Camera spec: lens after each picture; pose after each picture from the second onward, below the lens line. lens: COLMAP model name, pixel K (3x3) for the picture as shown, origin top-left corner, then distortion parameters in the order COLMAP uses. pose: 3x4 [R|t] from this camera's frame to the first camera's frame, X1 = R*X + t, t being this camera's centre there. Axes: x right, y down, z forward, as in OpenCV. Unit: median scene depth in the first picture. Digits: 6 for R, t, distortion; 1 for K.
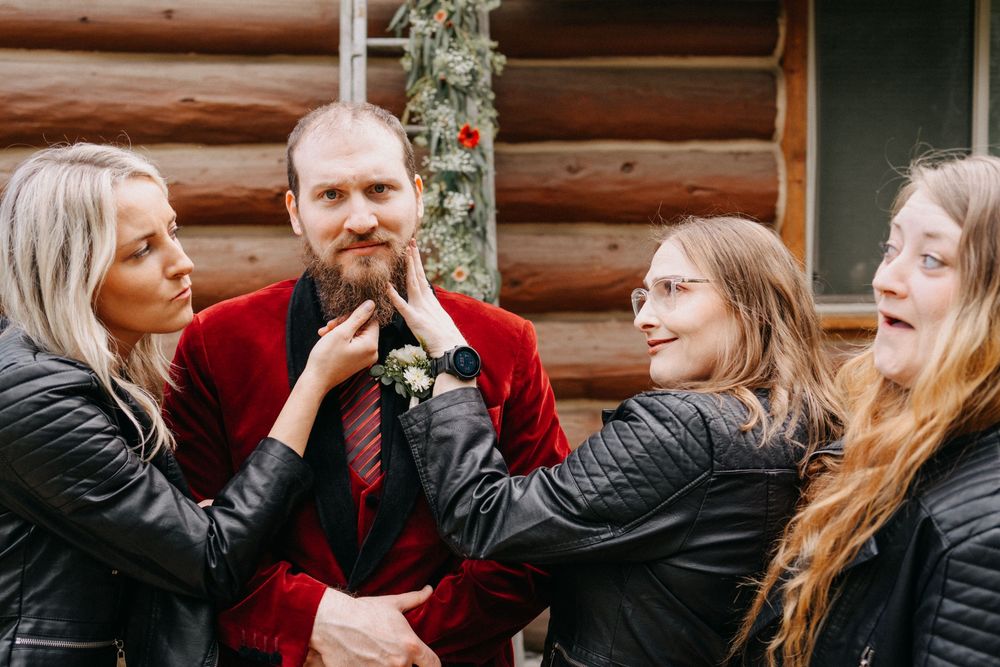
lens RADIAL K [[1065.9, 0, 495.4], [0, 1065.9, 330.1], [0, 0, 1]] dist [0.014592, 0.000000]
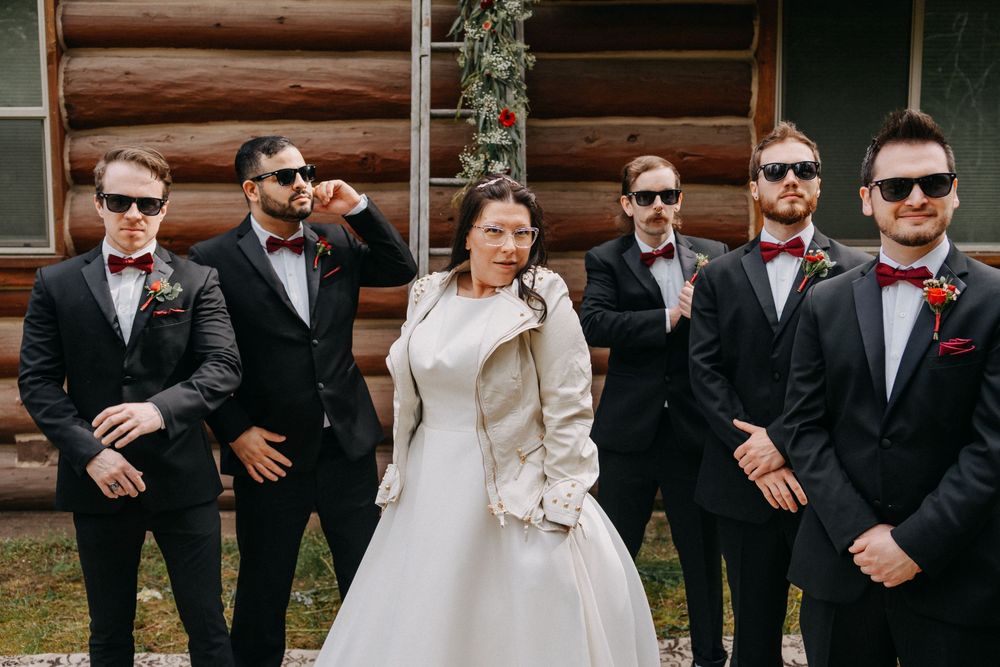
lens RADIAL K [[1024.0, 0, 498.9], [0, 1024.0, 329.6], [0, 0, 1]] dist [0.004168, 0.000000]
pose [[0.998683, 0.011791, -0.049927, 0.028091], [-0.008972, 0.998373, 0.056318, 0.009908], [0.050509, -0.055795, 0.997164, -0.259965]]
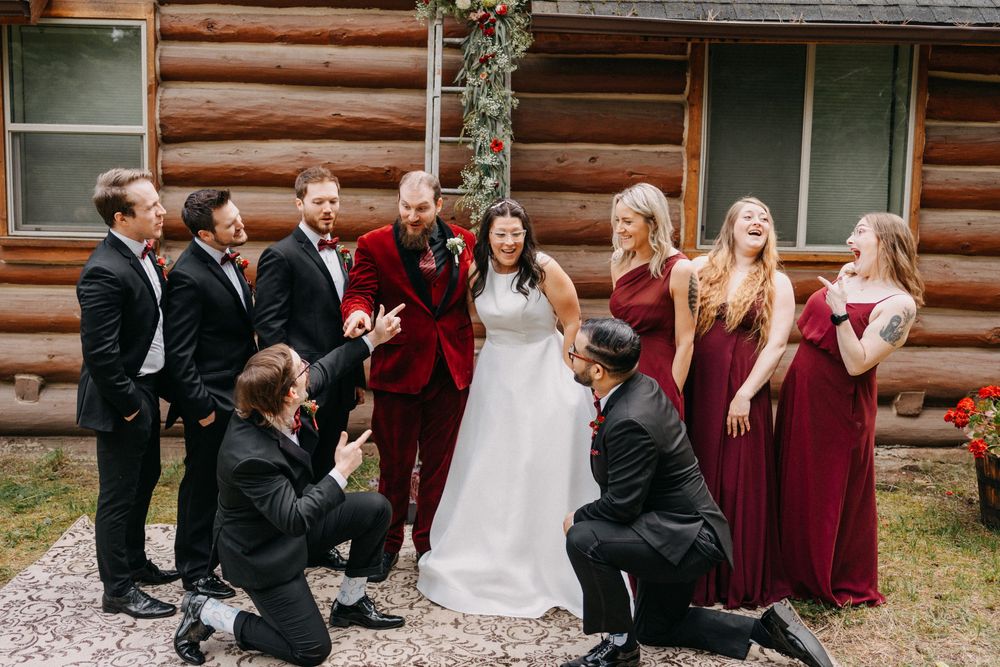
lens RADIAL K [[1065.9, 0, 509.4], [0, 1065.9, 324.0], [0, 0, 1]] dist [0.014592, 0.000000]
pose [[0.998838, 0.032194, -0.035876, 0.062492], [-0.030300, 0.998179, 0.052153, 0.023170], [0.037489, -0.051005, 0.997994, -0.720606]]
